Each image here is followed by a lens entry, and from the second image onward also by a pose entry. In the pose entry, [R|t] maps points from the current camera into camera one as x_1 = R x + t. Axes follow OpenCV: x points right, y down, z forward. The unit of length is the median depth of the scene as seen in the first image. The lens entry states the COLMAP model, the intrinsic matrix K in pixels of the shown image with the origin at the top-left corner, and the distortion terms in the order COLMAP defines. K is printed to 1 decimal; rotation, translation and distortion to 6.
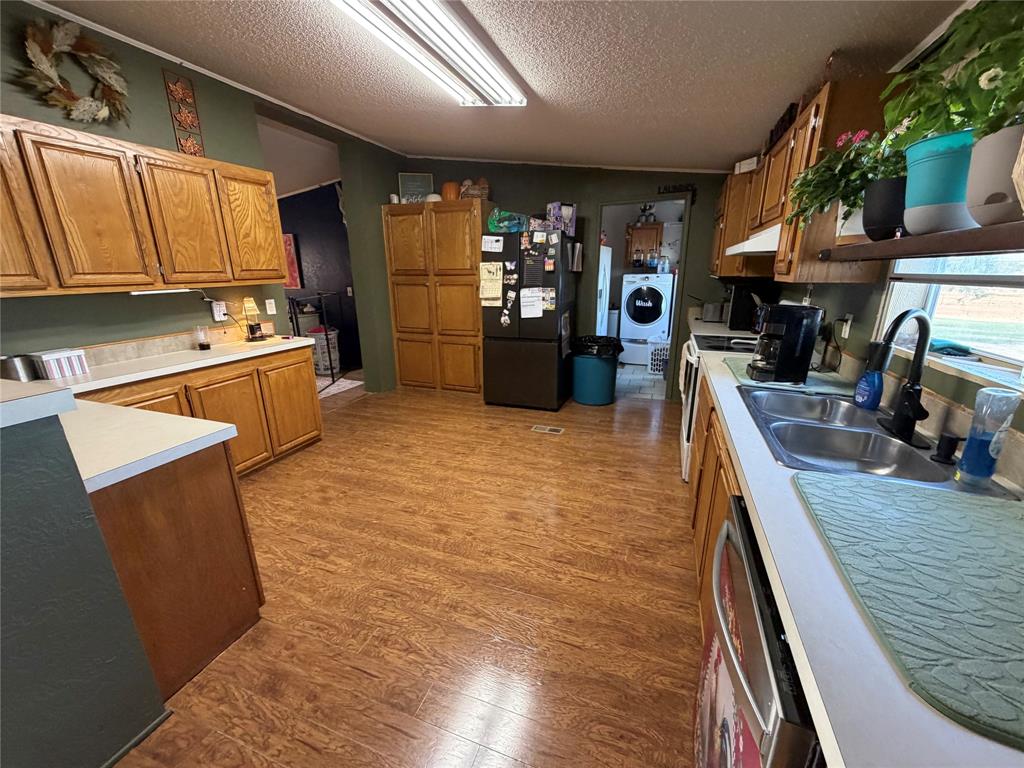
lens RADIAL K [[406.1, 0, 510.7], [0, 406.1, 386.3], [0, 0, 1]] dist [-0.000869, -0.000286]
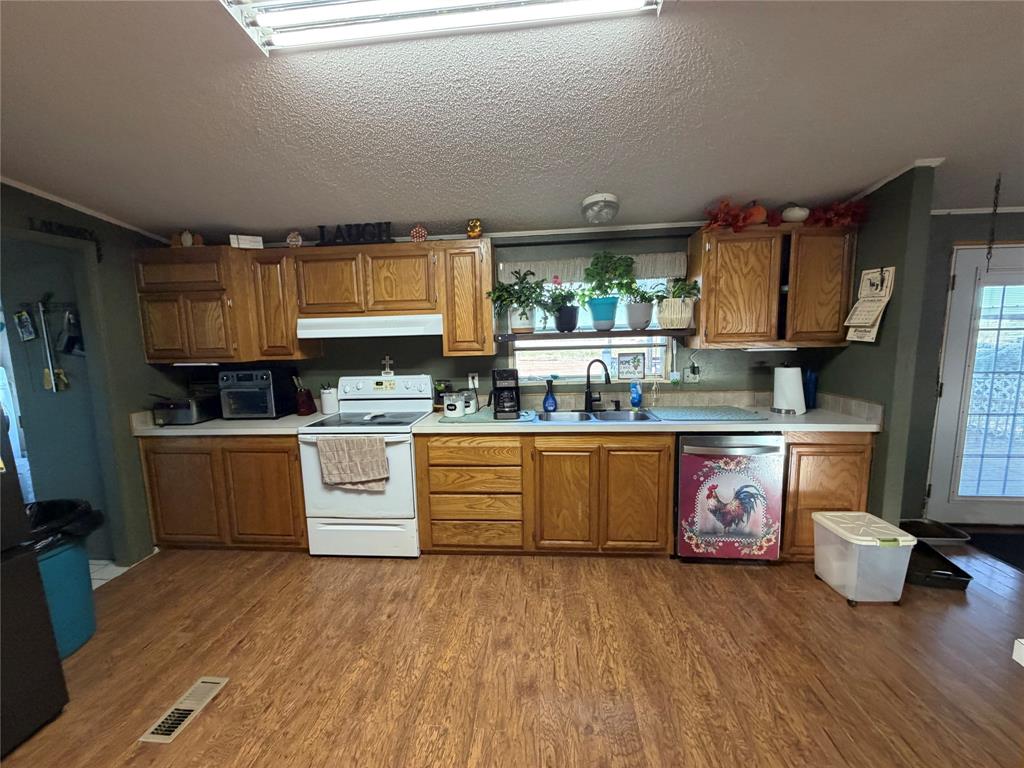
lens RADIAL K [[406.1, 0, 509.6], [0, 406.1, 387.5], [0, 0, 1]] dist [-0.000869, -0.000286]
pose [[-0.271623, -0.101232, 0.957065, -0.604226], [0.294691, 0.937937, 0.182844, -0.304765], [-0.916176, 0.331703, -0.224933, 1.006682]]
